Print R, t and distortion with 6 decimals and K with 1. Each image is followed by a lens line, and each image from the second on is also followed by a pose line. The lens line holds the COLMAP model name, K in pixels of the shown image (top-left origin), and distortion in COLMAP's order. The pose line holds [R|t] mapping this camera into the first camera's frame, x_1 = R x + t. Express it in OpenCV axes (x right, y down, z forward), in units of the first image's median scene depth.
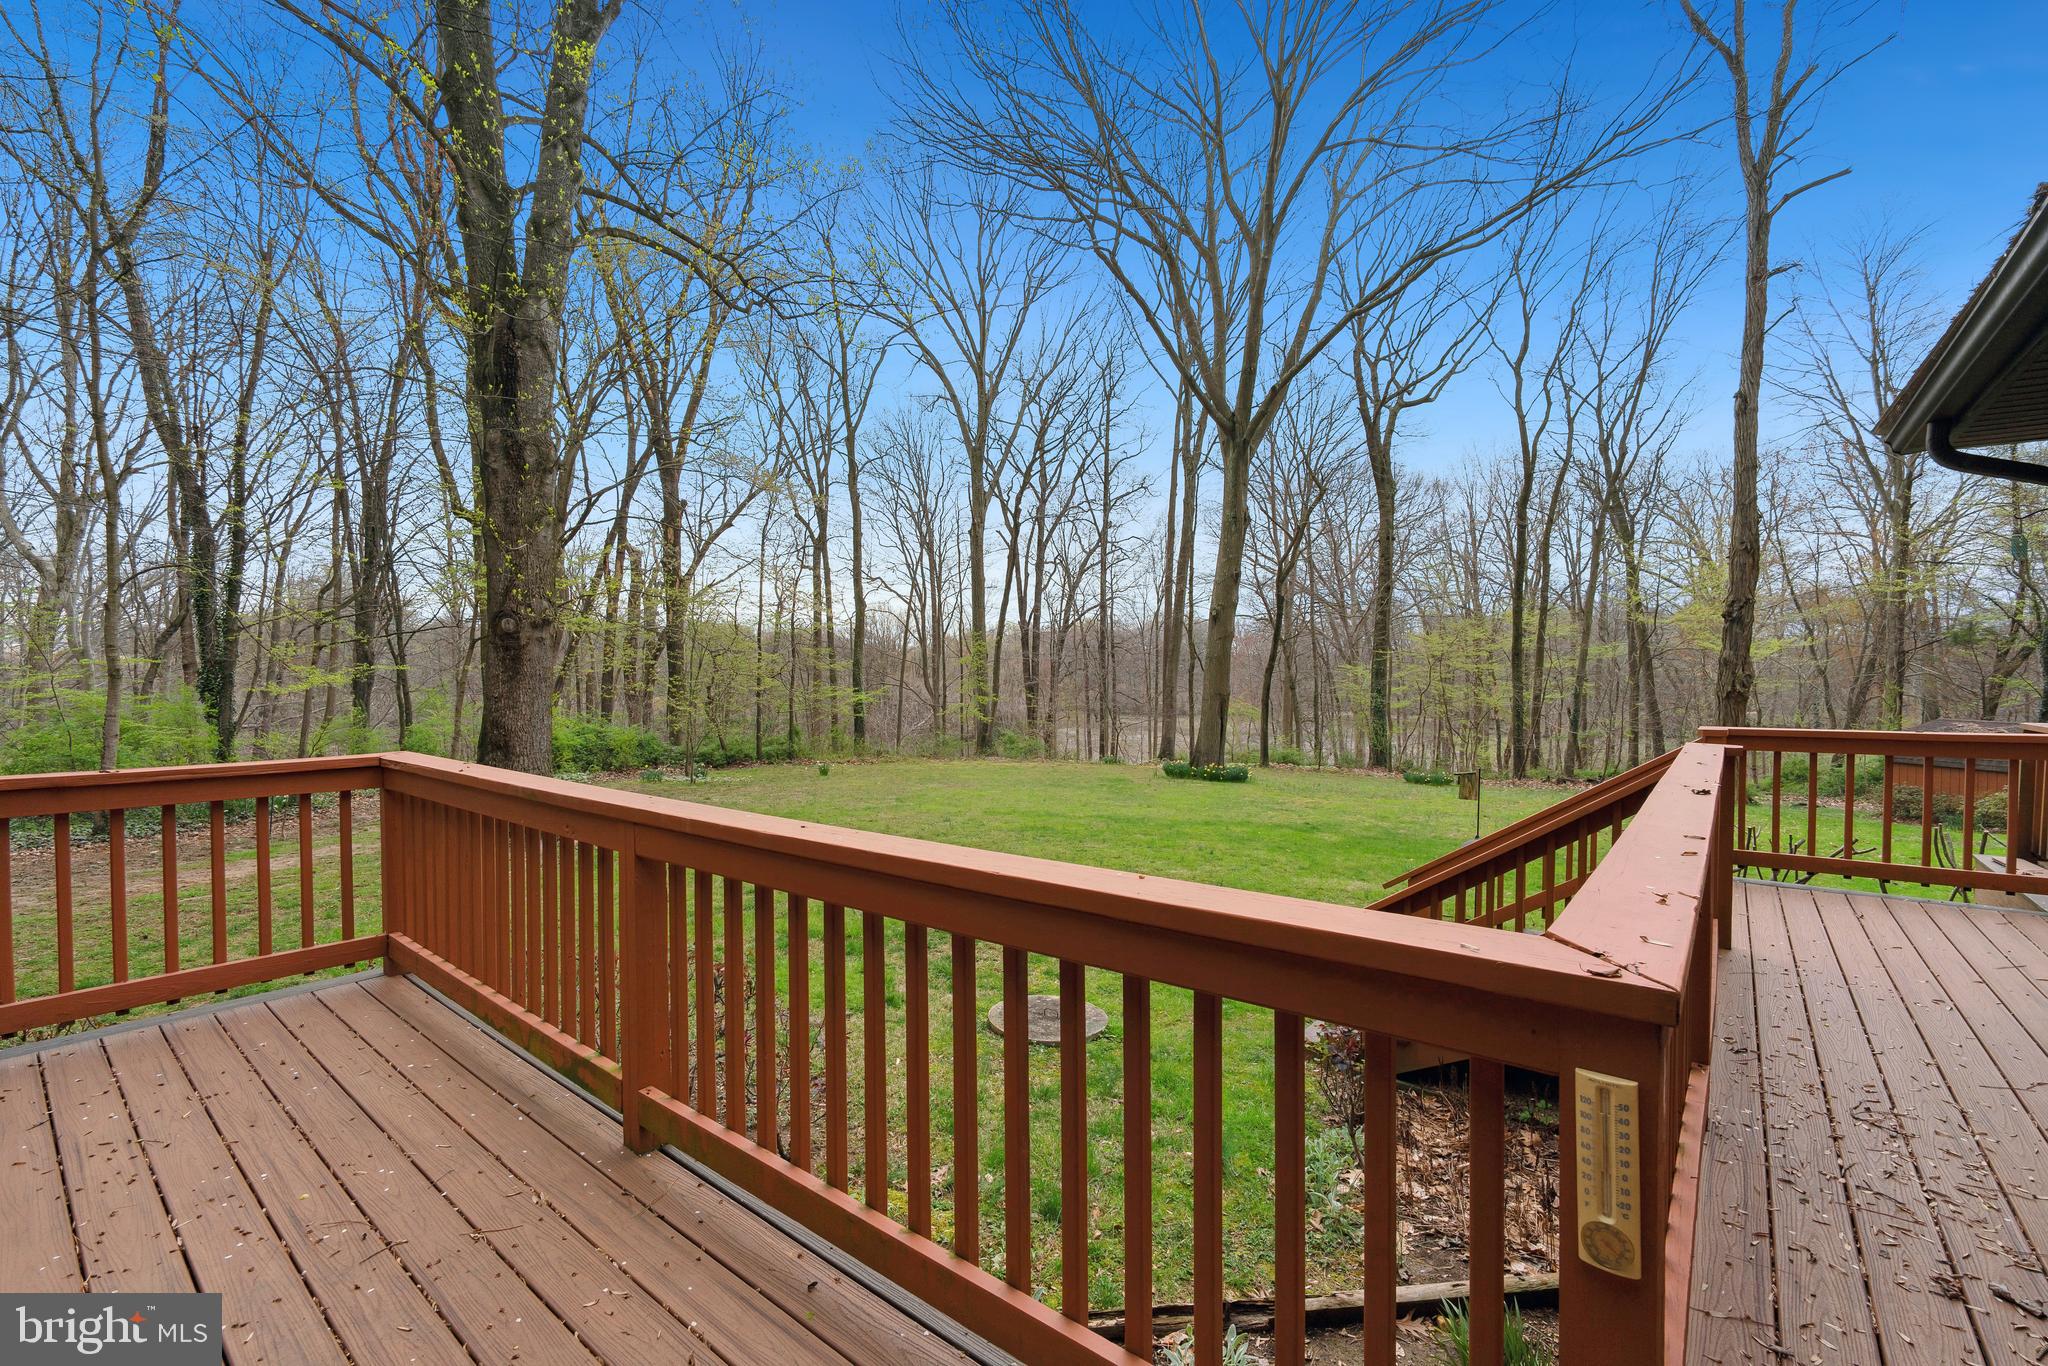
lens RADIAL K [[883.7, 0, 1009.5], [0, 883.7, 691.7], [0, 0, 1]] dist [-0.002031, 0.002259]
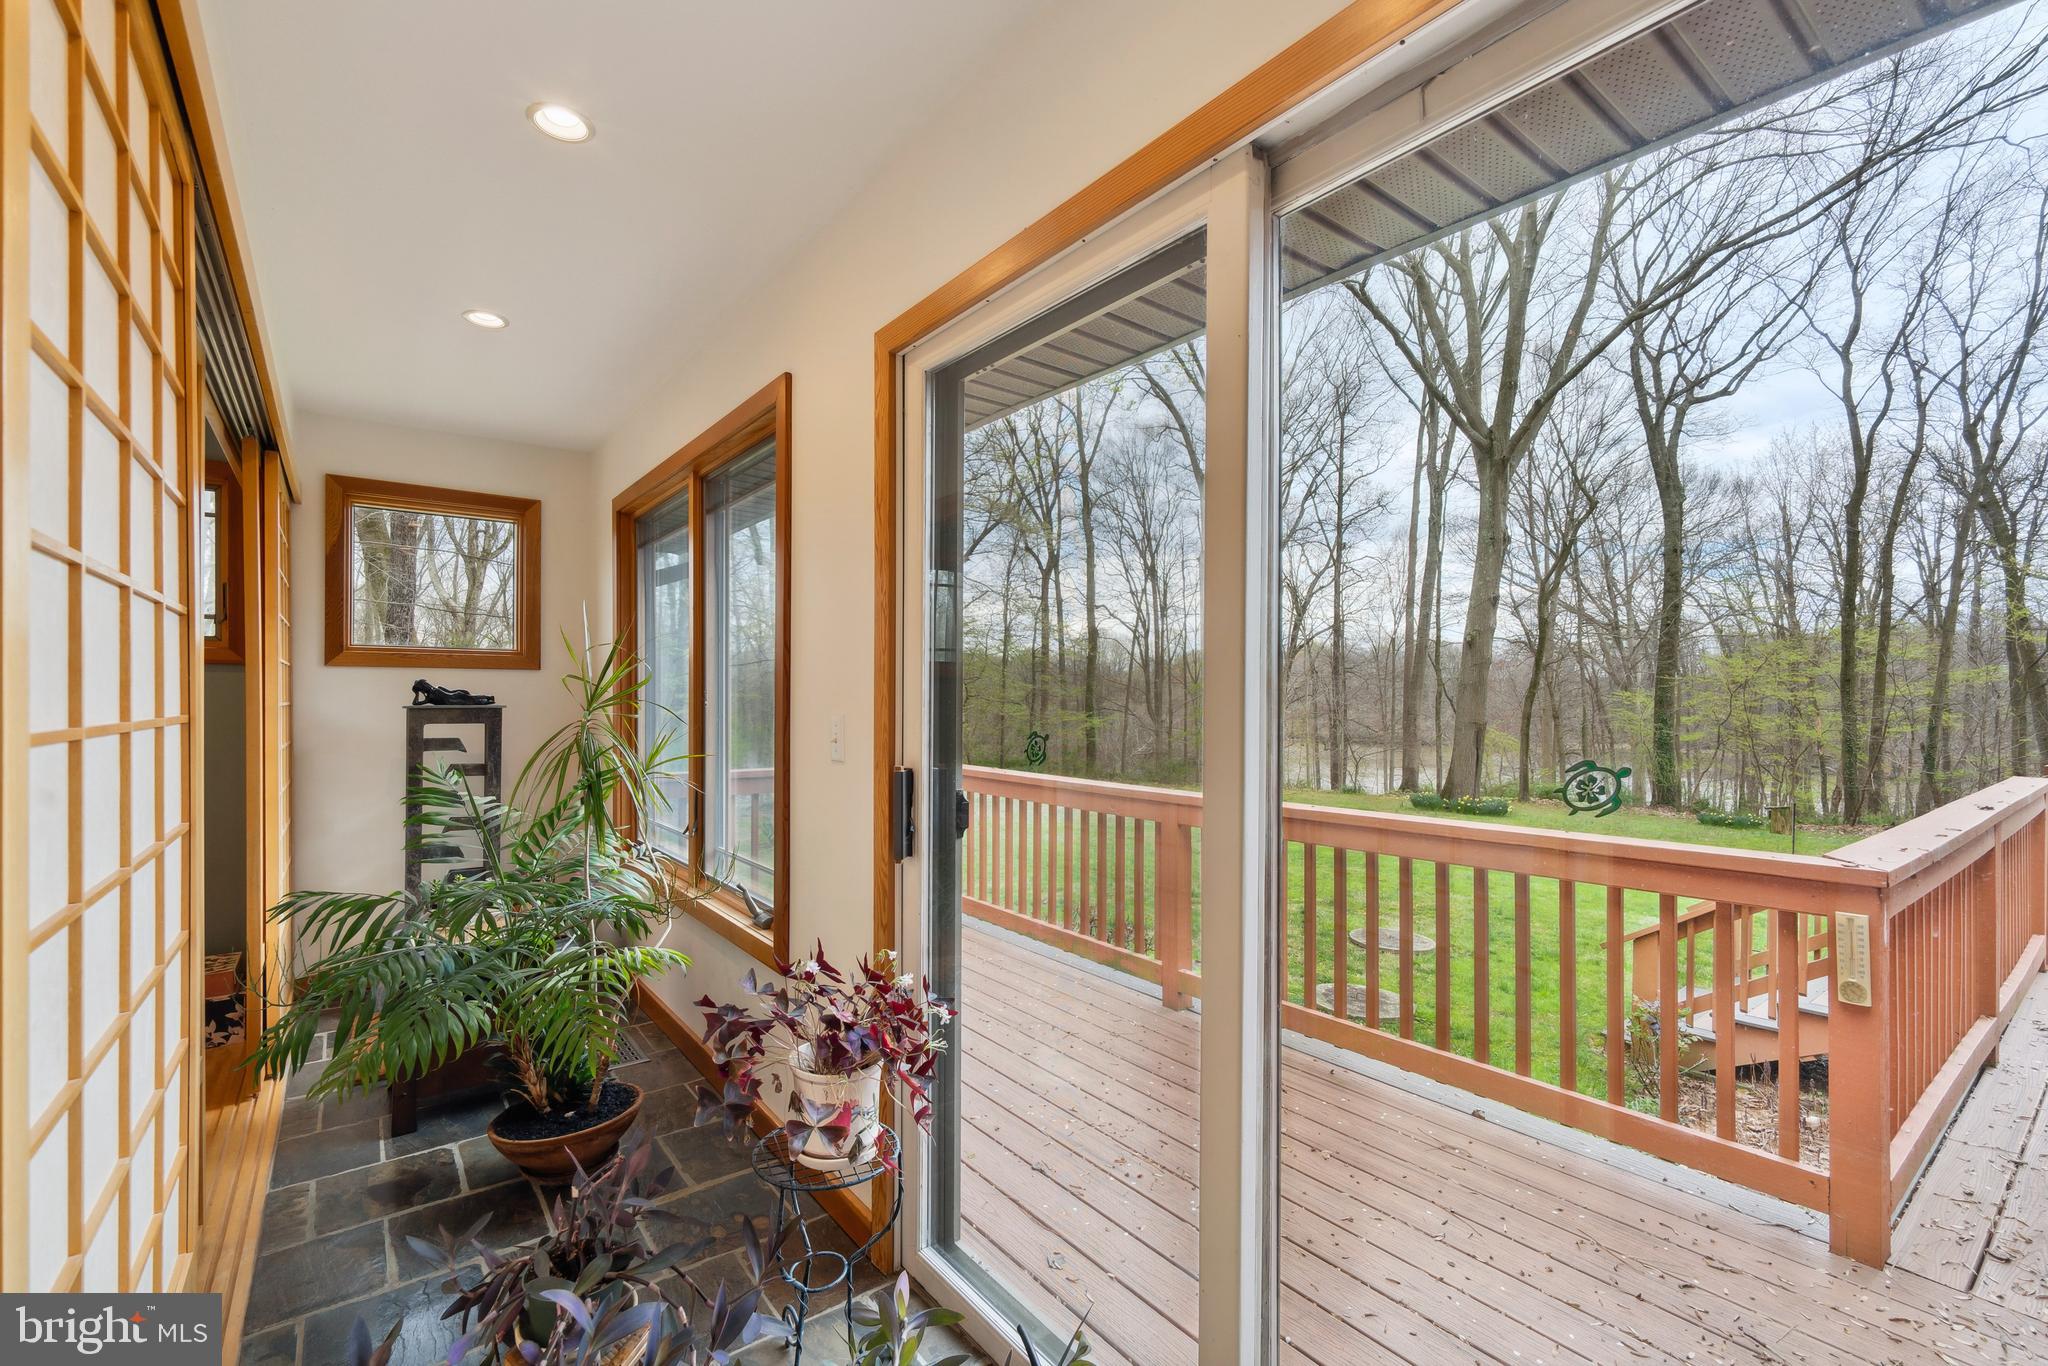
lens RADIAL K [[883.7, 0, 1017.8], [0, 883.7, 698.8], [0, 0, 1]] dist [-0.002031, 0.002259]
pose [[0.972681, 0.003760, -0.232114, -0.011578], [-0.008534, 0.999772, -0.019568, -0.000335], [0.231988, 0.021014, 0.972492, -0.022743]]
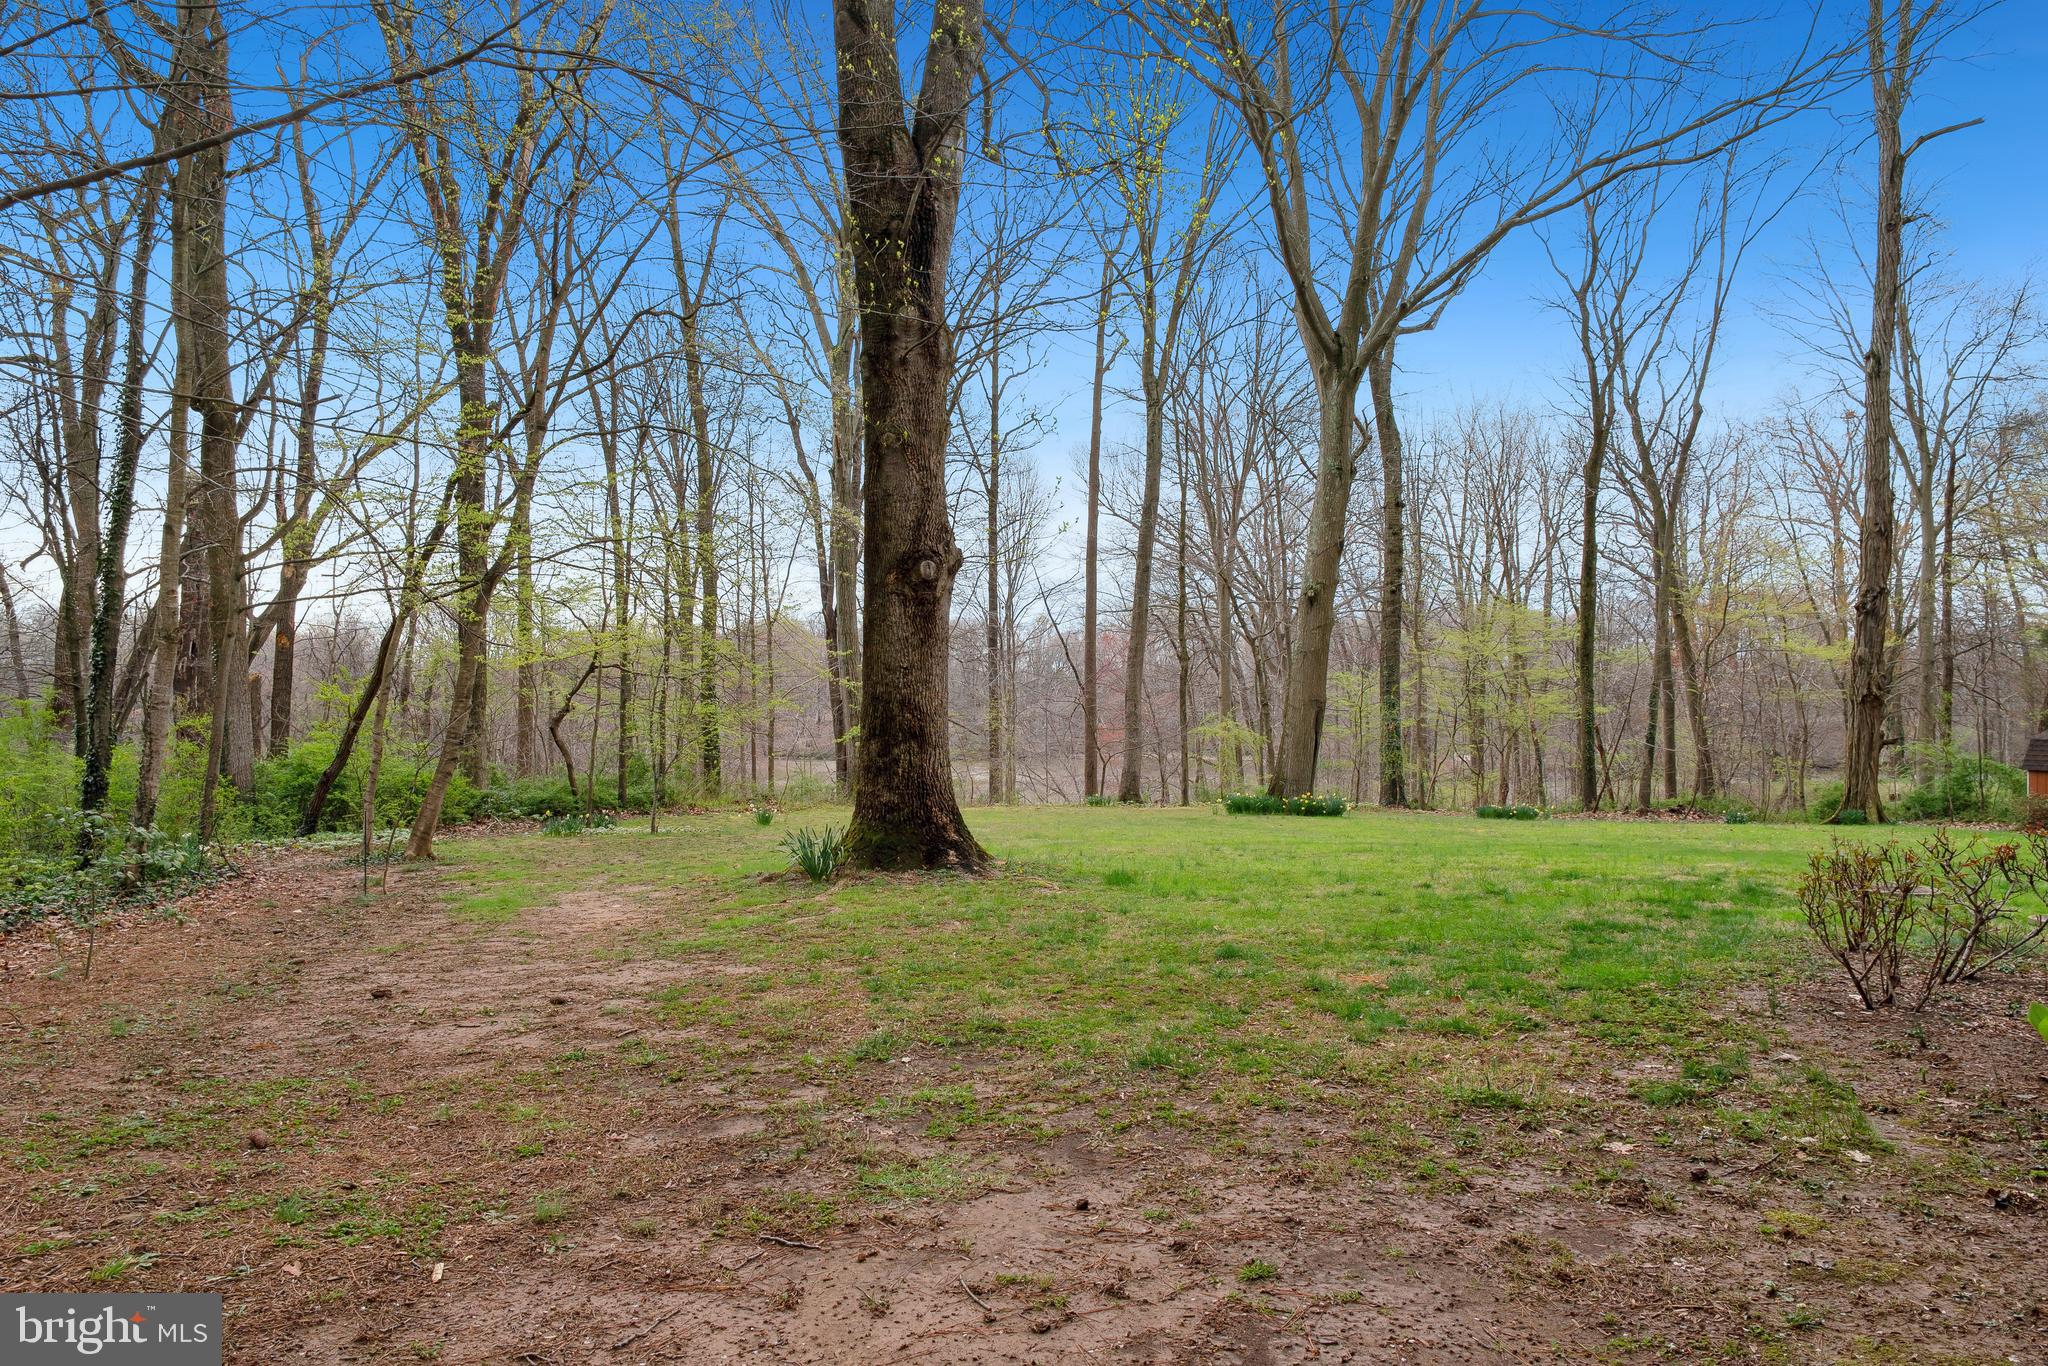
lens RADIAL K [[1276.2, 0, 1024.3], [0, 1276.2, 676.3], [0, 0, 1]] dist [-0.010967, -0.001299]
pose [[0.958506, 0.000601, 0.285072, -0.220398], [0.006010, 0.999733, -0.022318, 0.003021], [-0.285010, 0.023106, 0.958246, 0.029313]]
